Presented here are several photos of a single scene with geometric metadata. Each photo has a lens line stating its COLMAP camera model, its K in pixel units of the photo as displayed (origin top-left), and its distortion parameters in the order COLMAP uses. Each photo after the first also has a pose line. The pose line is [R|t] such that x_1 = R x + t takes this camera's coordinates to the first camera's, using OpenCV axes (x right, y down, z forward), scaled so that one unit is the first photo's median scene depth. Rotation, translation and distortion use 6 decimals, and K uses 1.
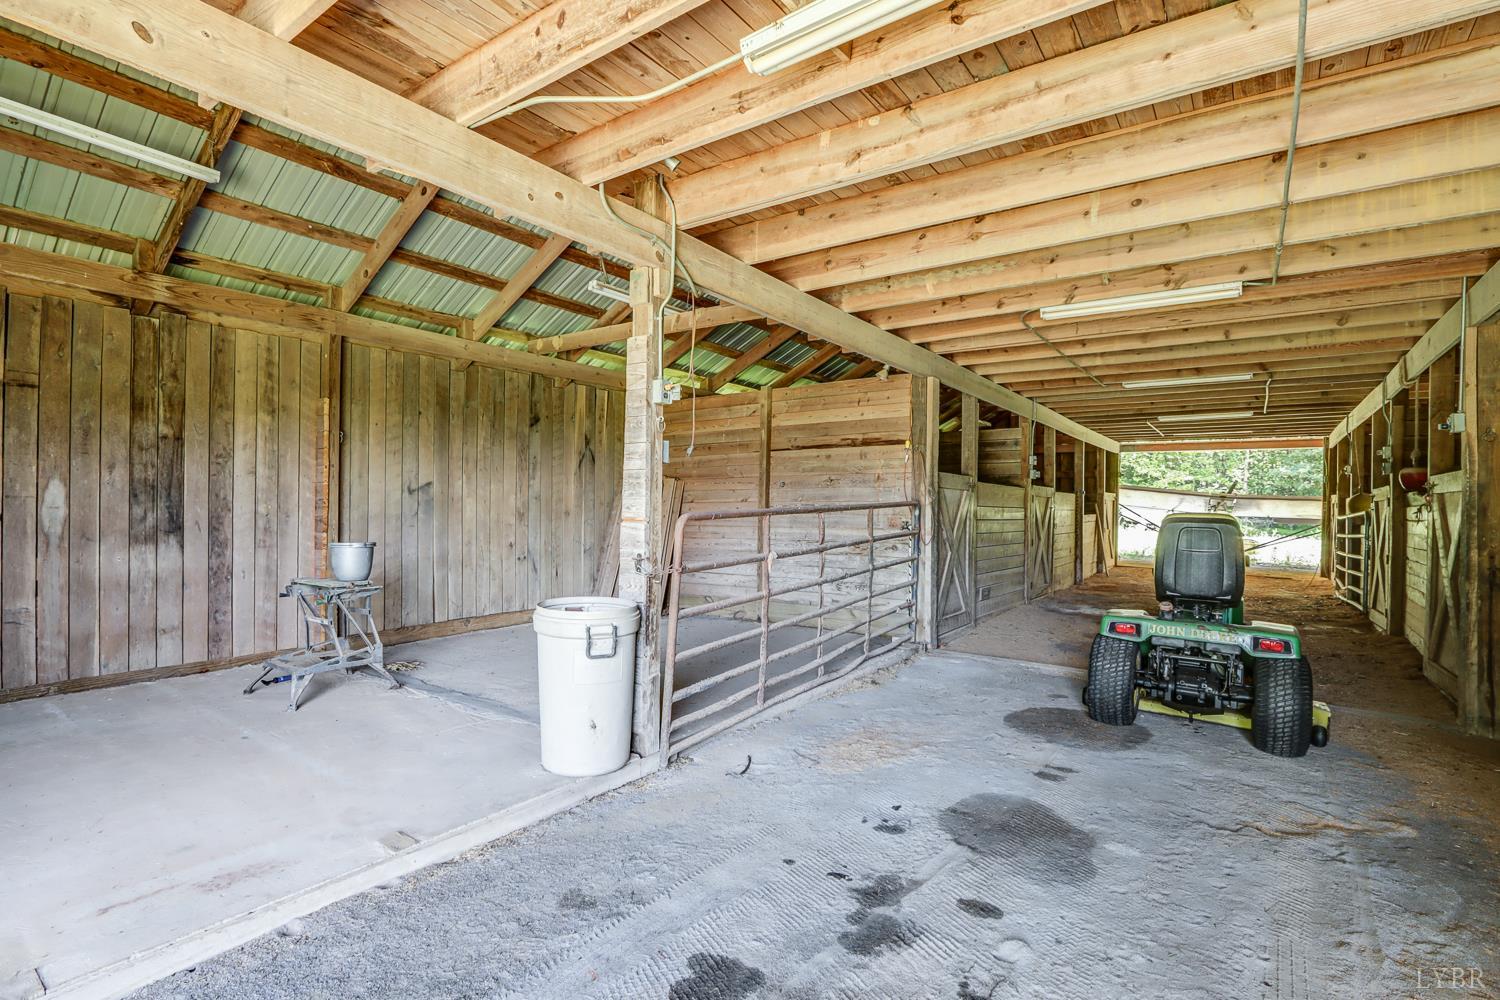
lens RADIAL K [[702.6, 0, 735.7], [0, 702.6, 484.7], [0, 0, 1]] dist [-0.009553, 0.001149]
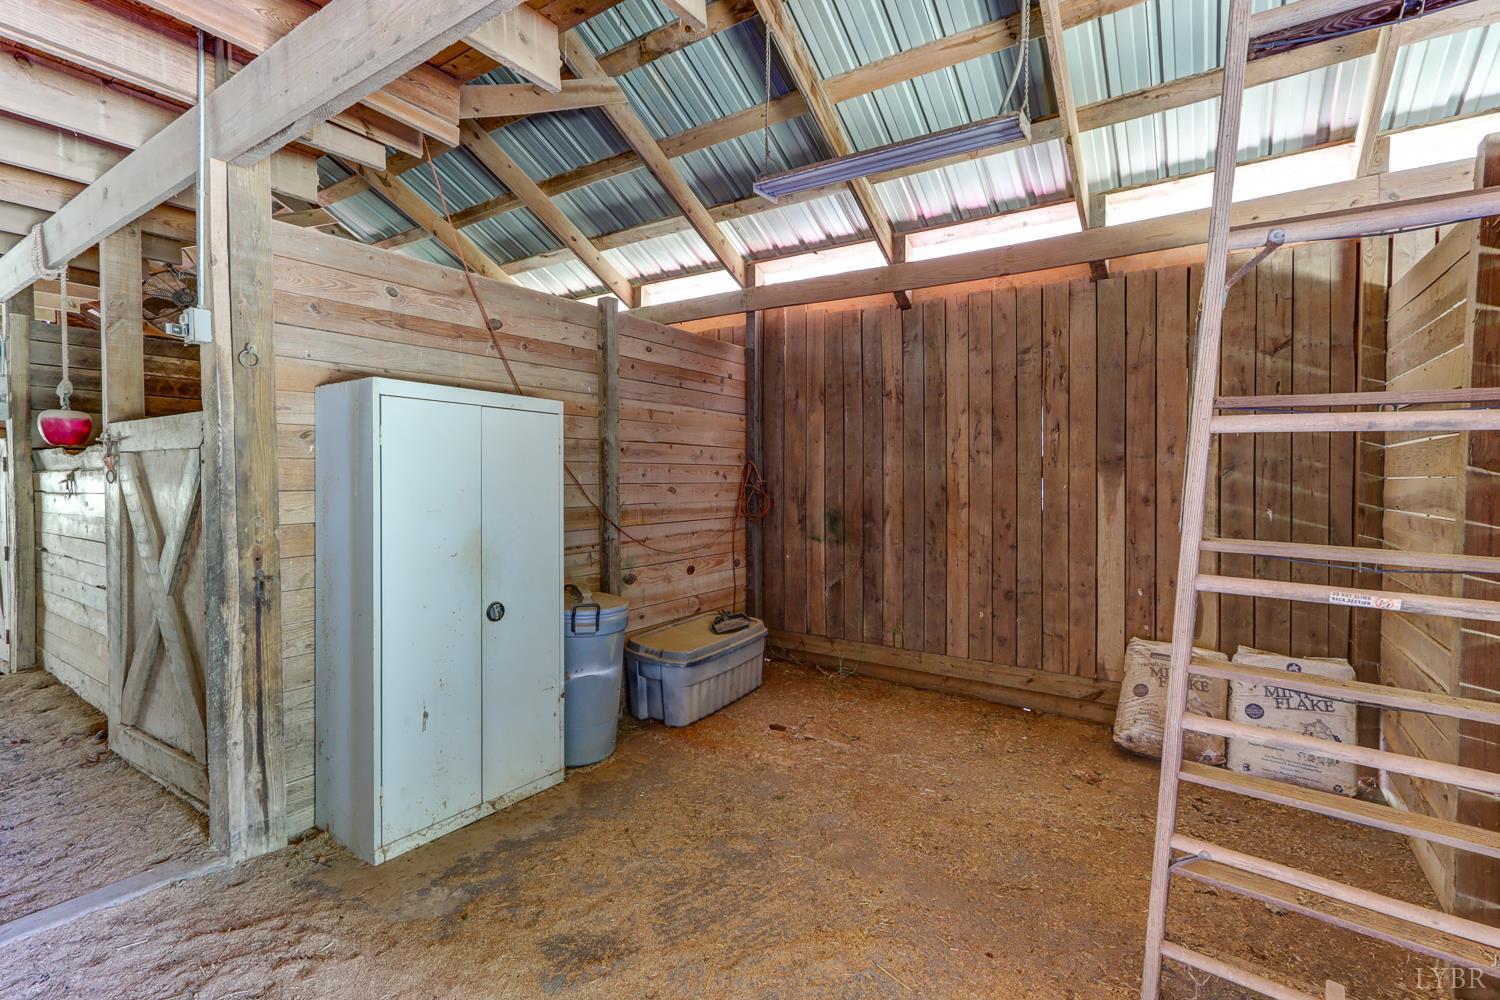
lens RADIAL K [[702.6, 0, 735.7], [0, 702.6, 484.7], [0, 0, 1]] dist [-0.009553, 0.001149]
pose [[-0.036493, -0.047707, 0.998195, 0.440416], [-0.016170, 0.998757, 0.047143, 0.004632], [-0.999203, -0.014421, -0.037219, 0.571290]]
